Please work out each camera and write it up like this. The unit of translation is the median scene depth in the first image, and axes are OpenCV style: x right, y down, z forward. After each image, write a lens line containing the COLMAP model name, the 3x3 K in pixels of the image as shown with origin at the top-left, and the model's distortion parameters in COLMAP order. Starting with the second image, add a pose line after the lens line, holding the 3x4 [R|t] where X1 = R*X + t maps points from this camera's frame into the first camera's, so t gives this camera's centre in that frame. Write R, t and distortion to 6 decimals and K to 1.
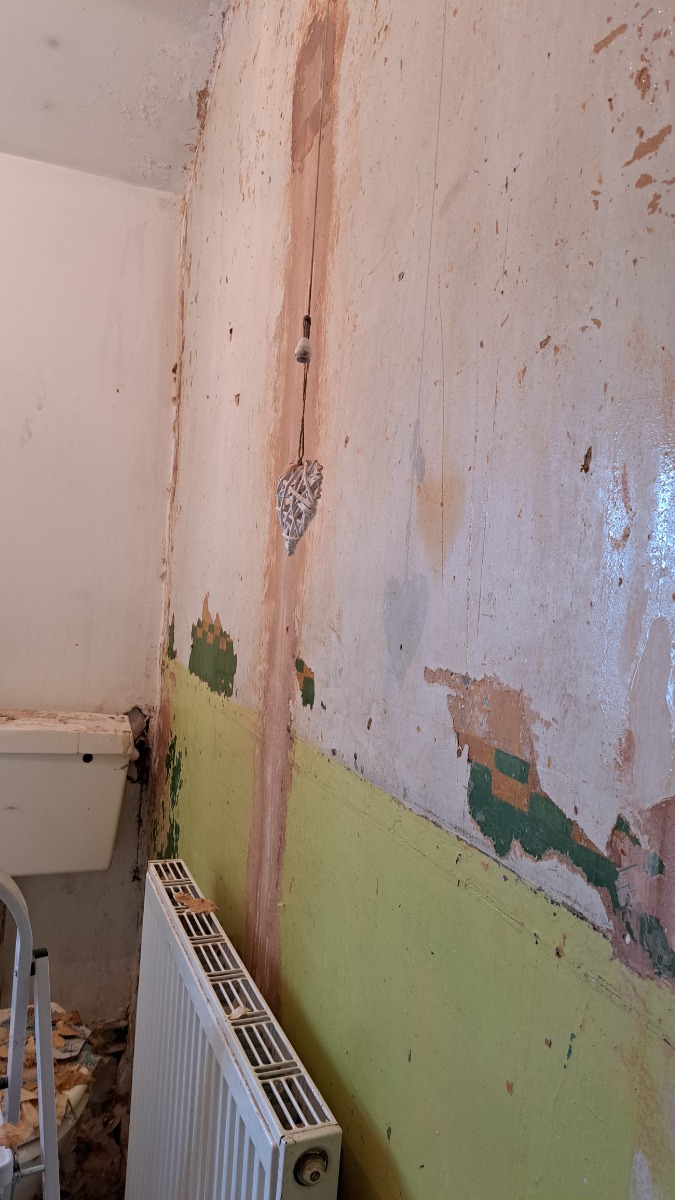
lens RADIAL K [[825.2, 0, 408.3], [0, 825.2, 598.0], [0, 0, 1]] dist [0.041830, -0.048341]
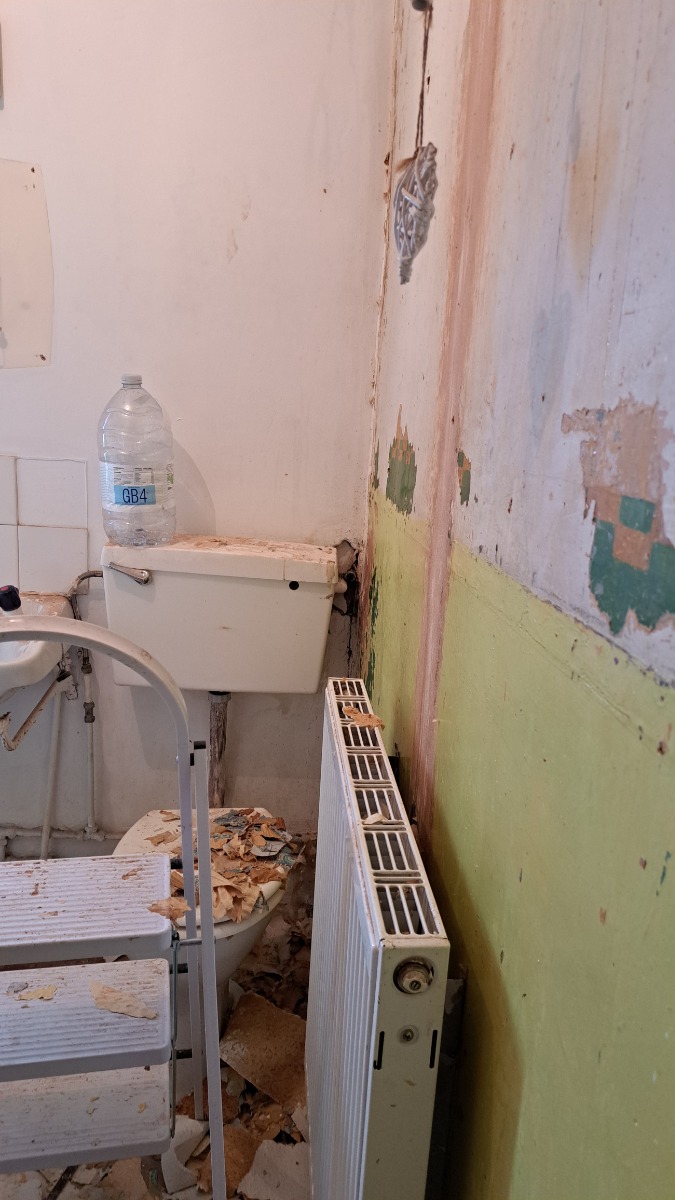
lens RADIAL K [[894.4, 0, 337.5], [0, 894.4, 600.0], [0, 0, 1]] dist [0.110156, -0.171312]
pose [[0.946854, 0.046480, -0.318287, 0.064198], [0.015028, 0.982032, 0.188116, 0.060691], [0.321312, -0.182902, 0.929143, 0.083792]]
